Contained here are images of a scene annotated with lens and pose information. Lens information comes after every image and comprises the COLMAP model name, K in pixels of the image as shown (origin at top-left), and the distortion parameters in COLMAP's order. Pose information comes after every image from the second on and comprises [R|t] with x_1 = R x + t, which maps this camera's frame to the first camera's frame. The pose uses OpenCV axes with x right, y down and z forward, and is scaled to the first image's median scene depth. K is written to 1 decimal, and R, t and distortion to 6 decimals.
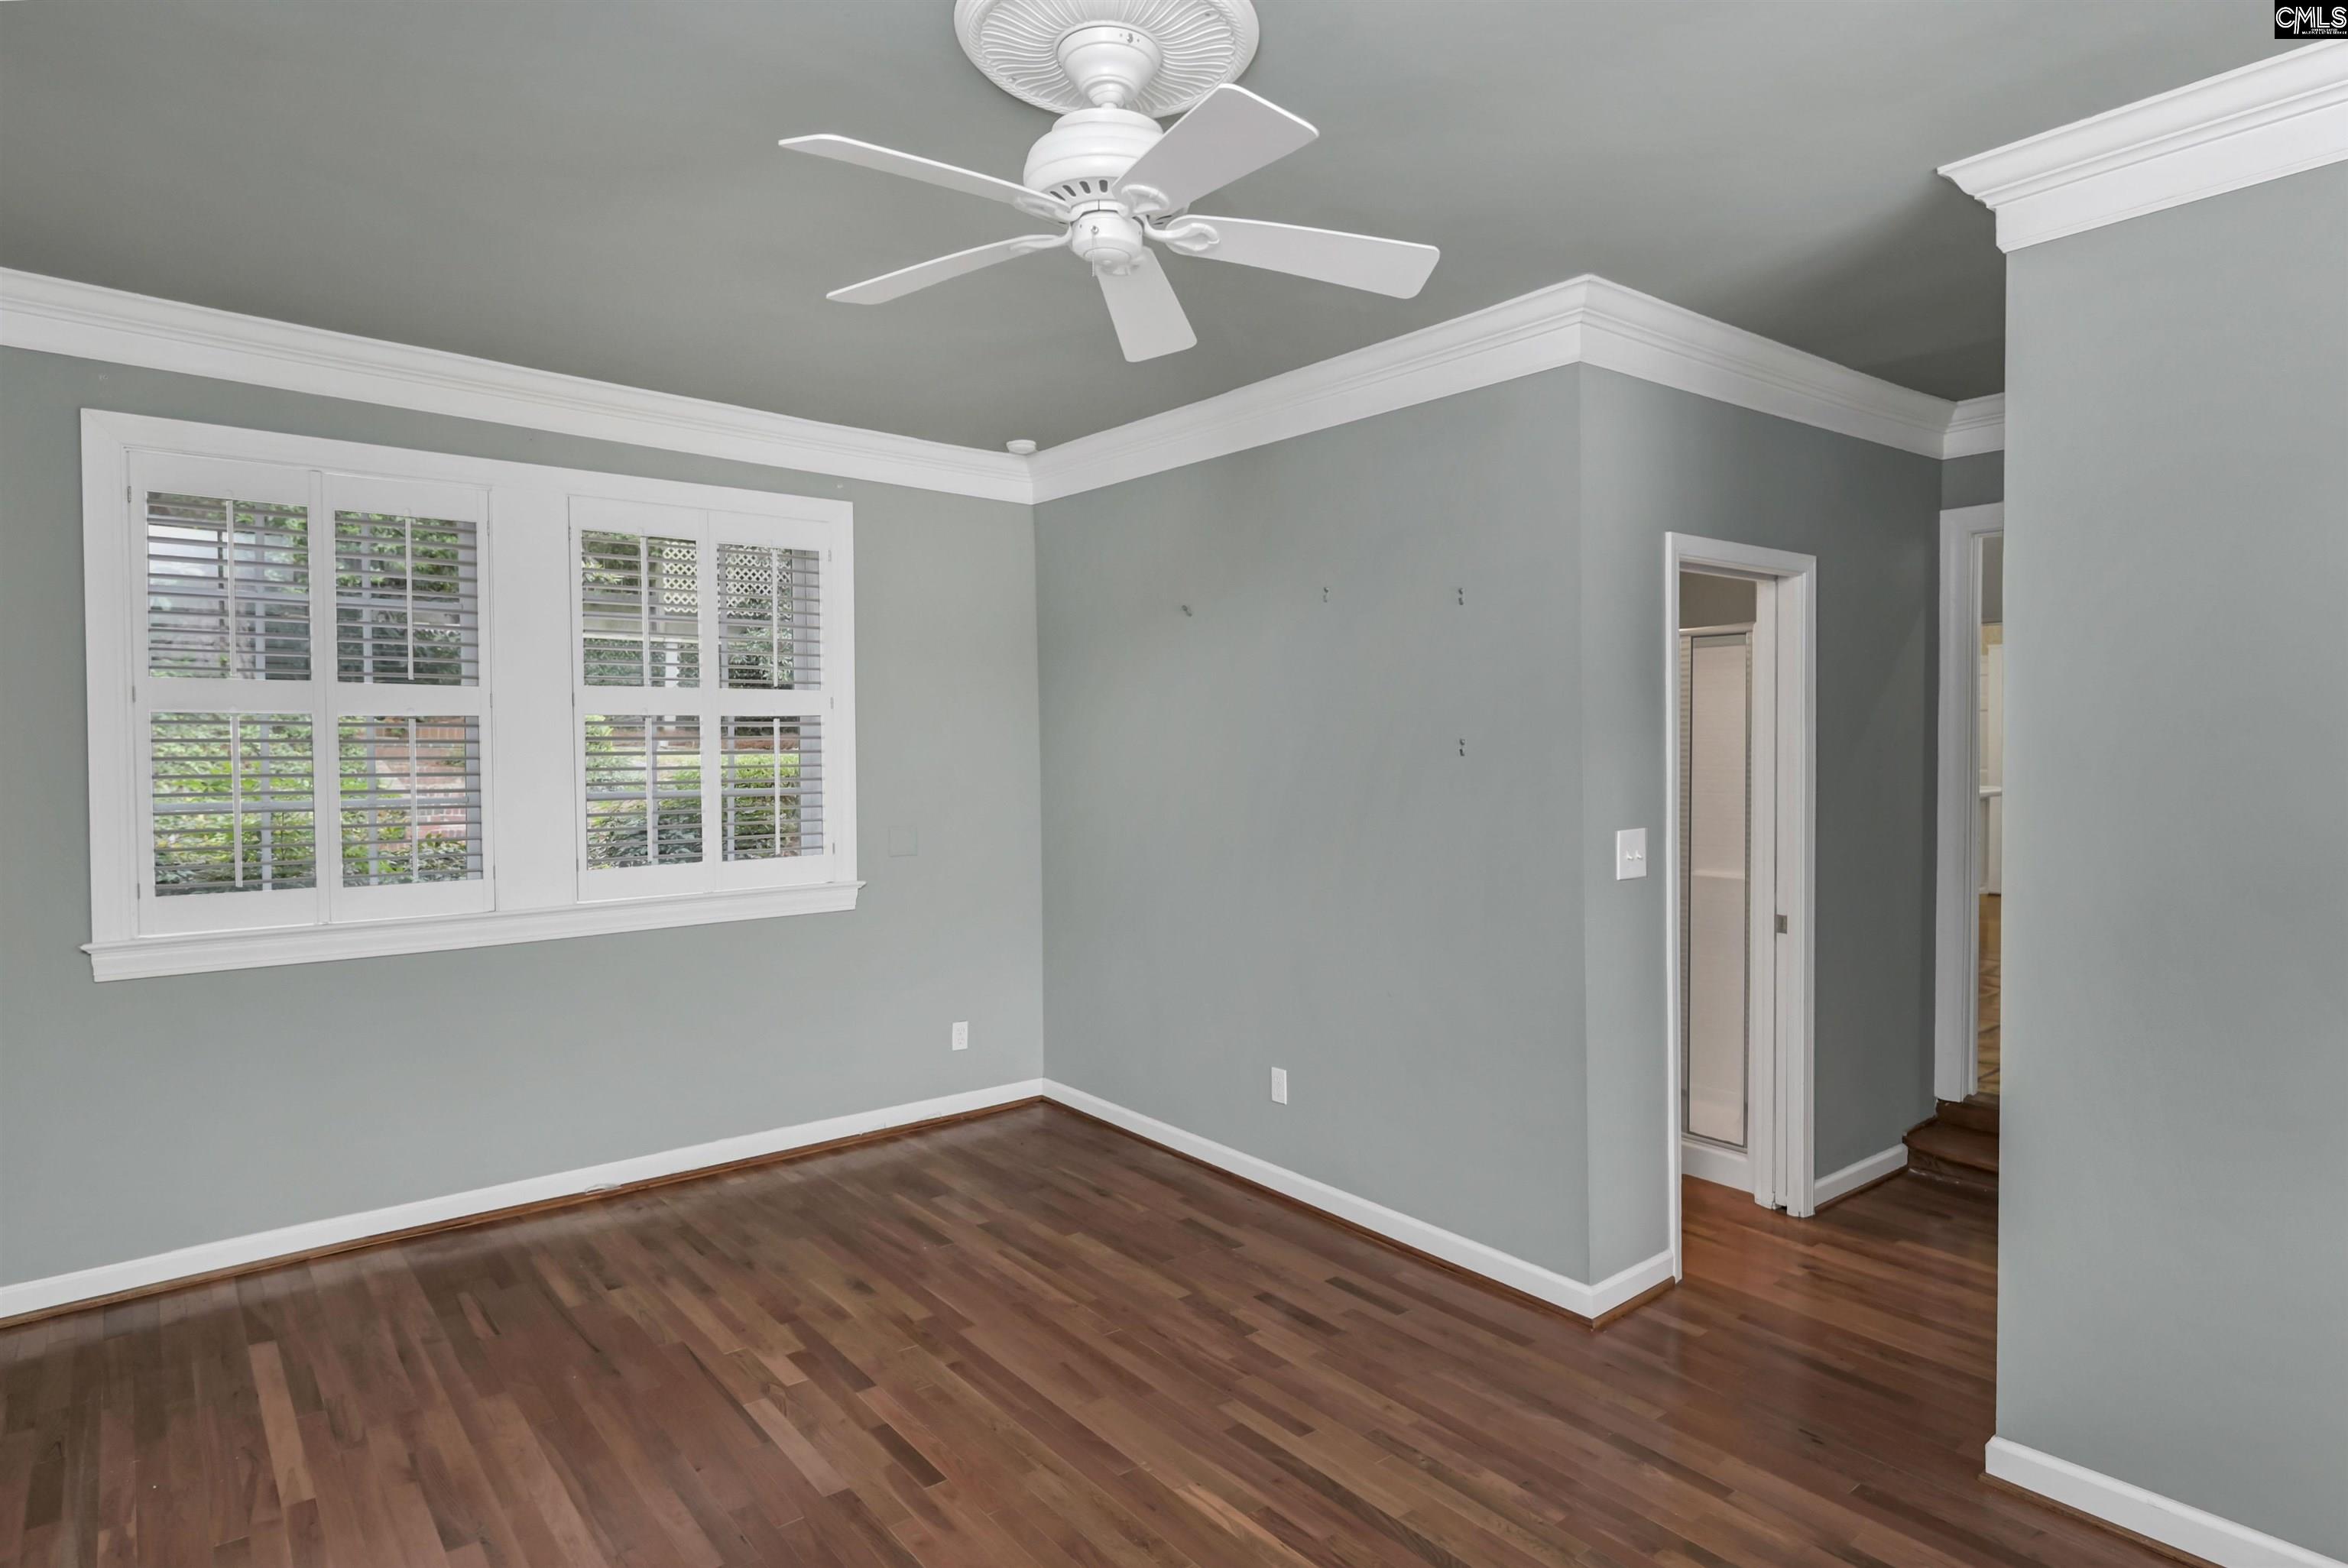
lens RADIAL K [[1291.3, 0, 1212.0], [0, 1291.3, 761.2], [0, 0, 1]] dist [0.011773, -0.005153]
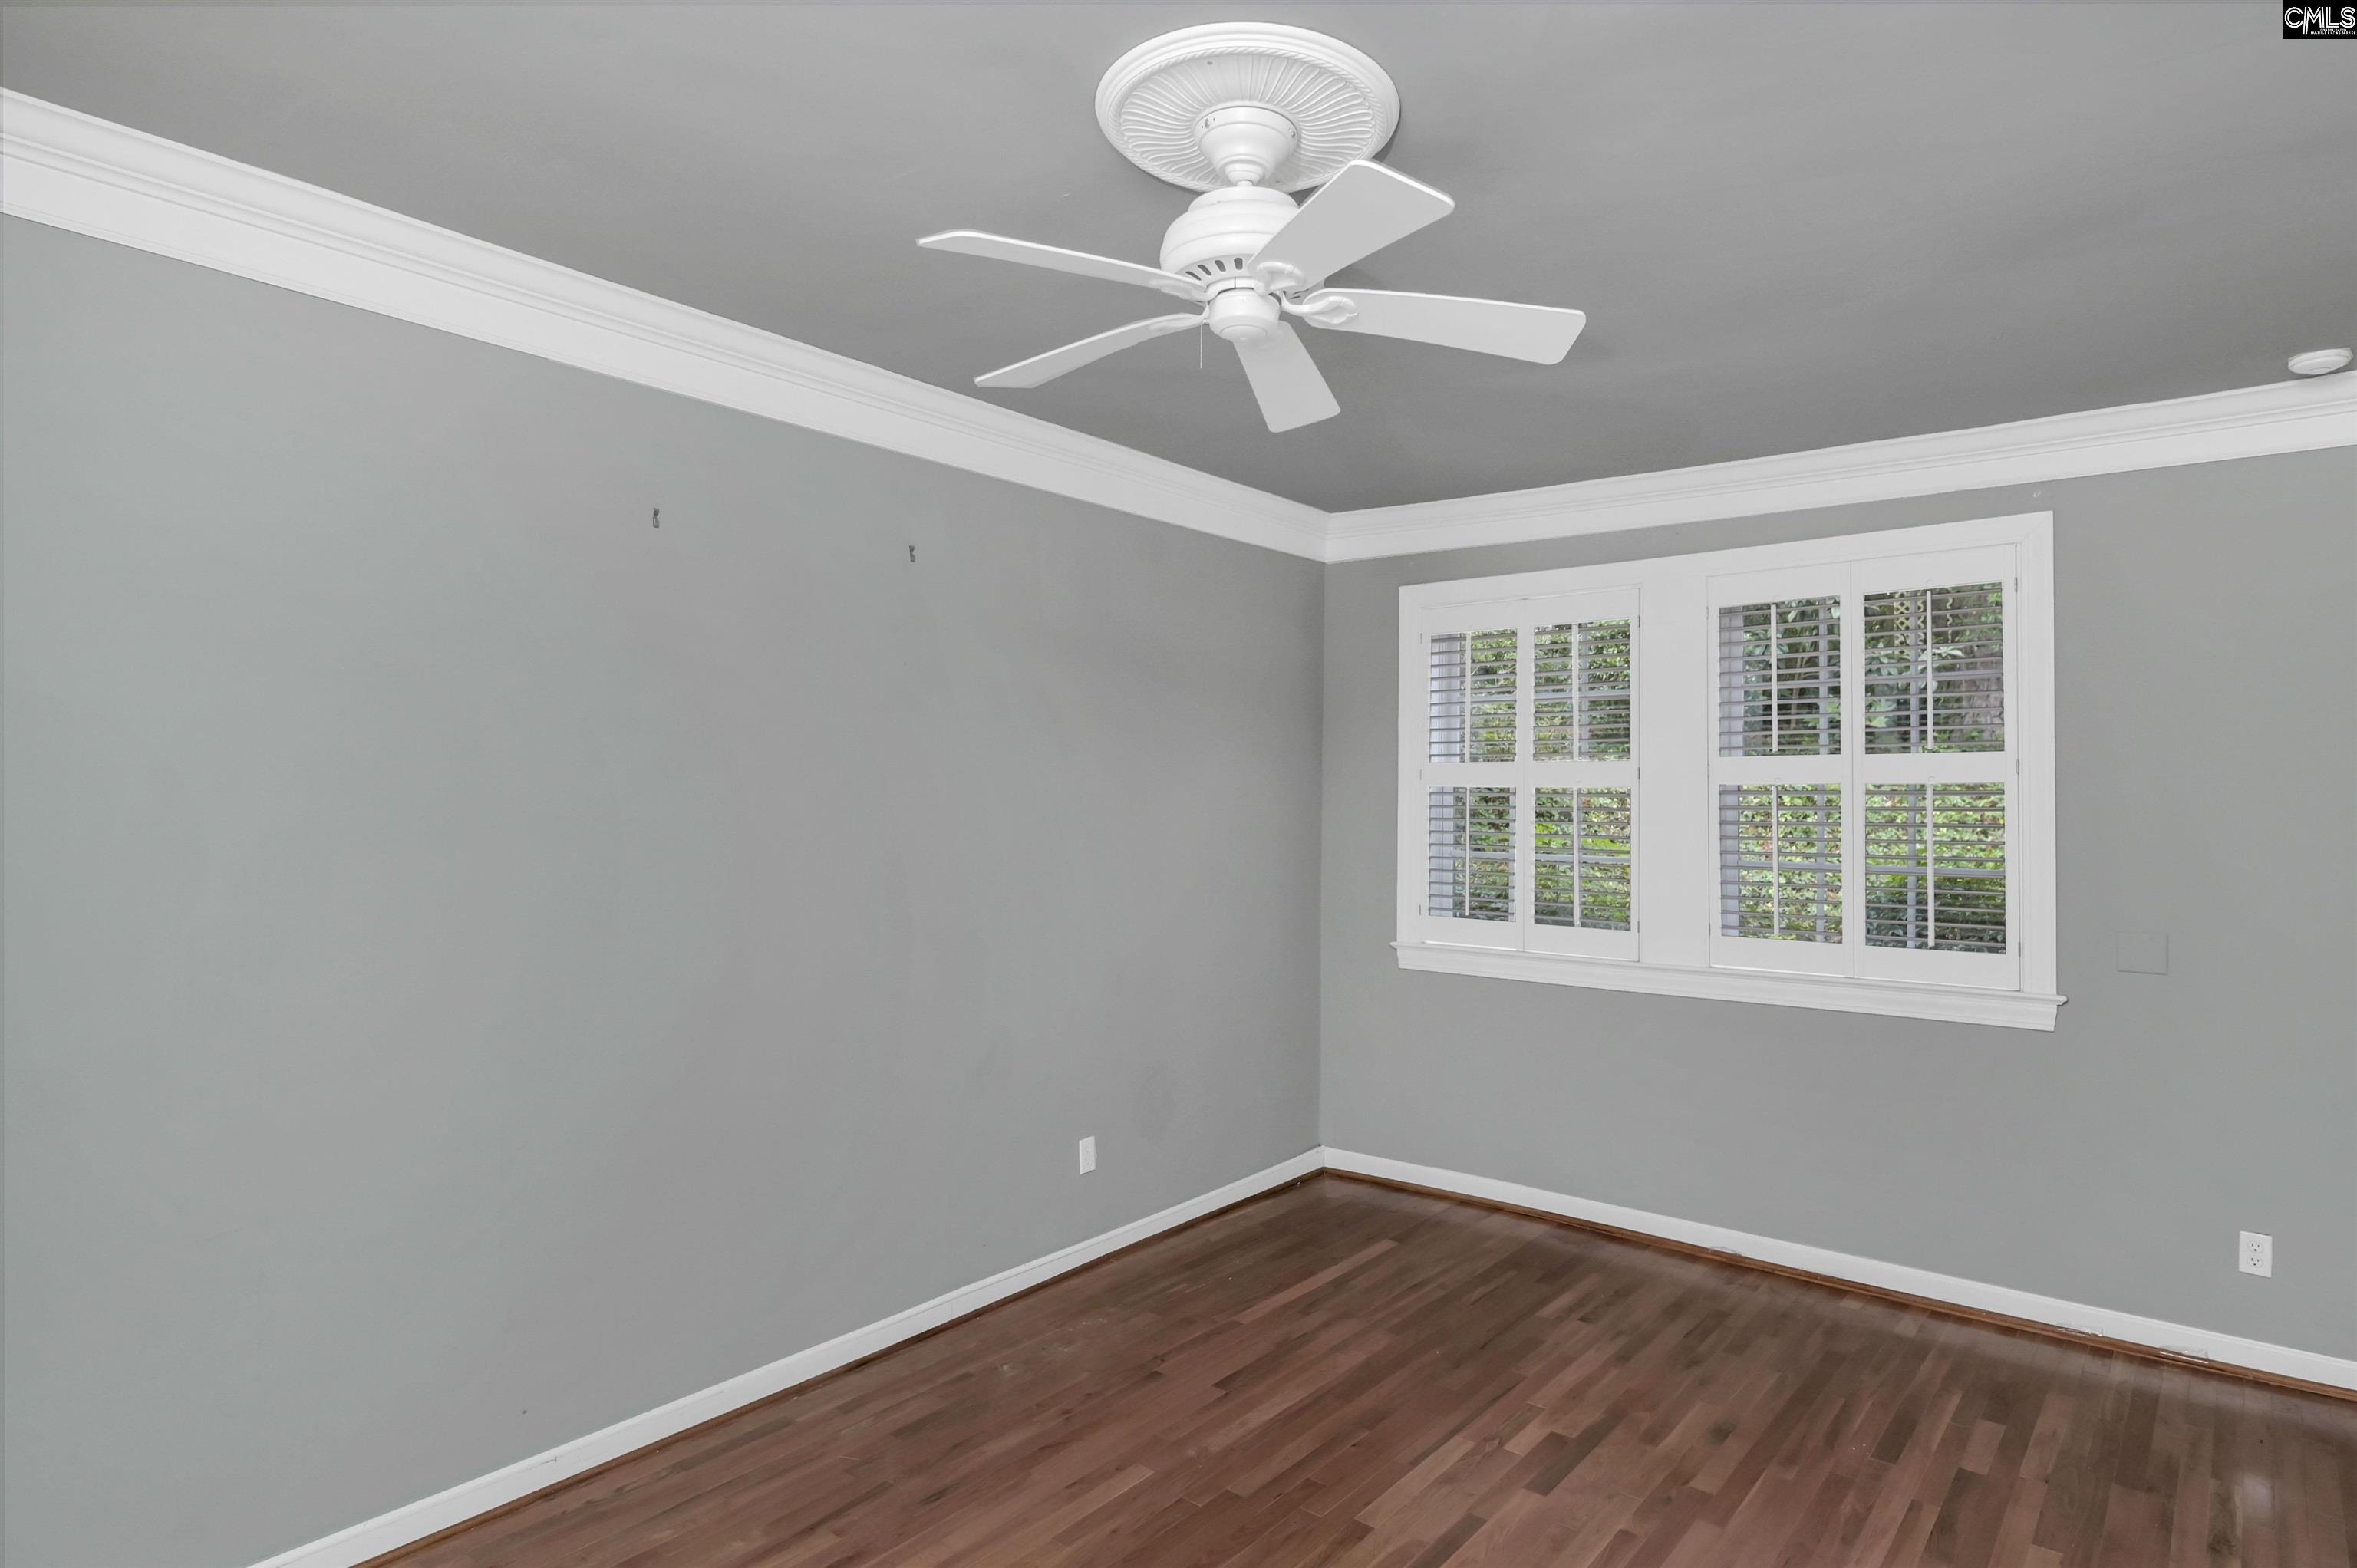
lens RADIAL K [[1296.3, 0, 1234.6], [0, 1296.3, 785.2], [0, 0, 1]] dist [0.011773, -0.005153]
pose [[0.194711, -0.006231, -0.980841, 0.509134], [-0.022755, 0.999682, -0.010868, -0.017677], [0.980597, 0.024435, 0.194507, 0.466707]]
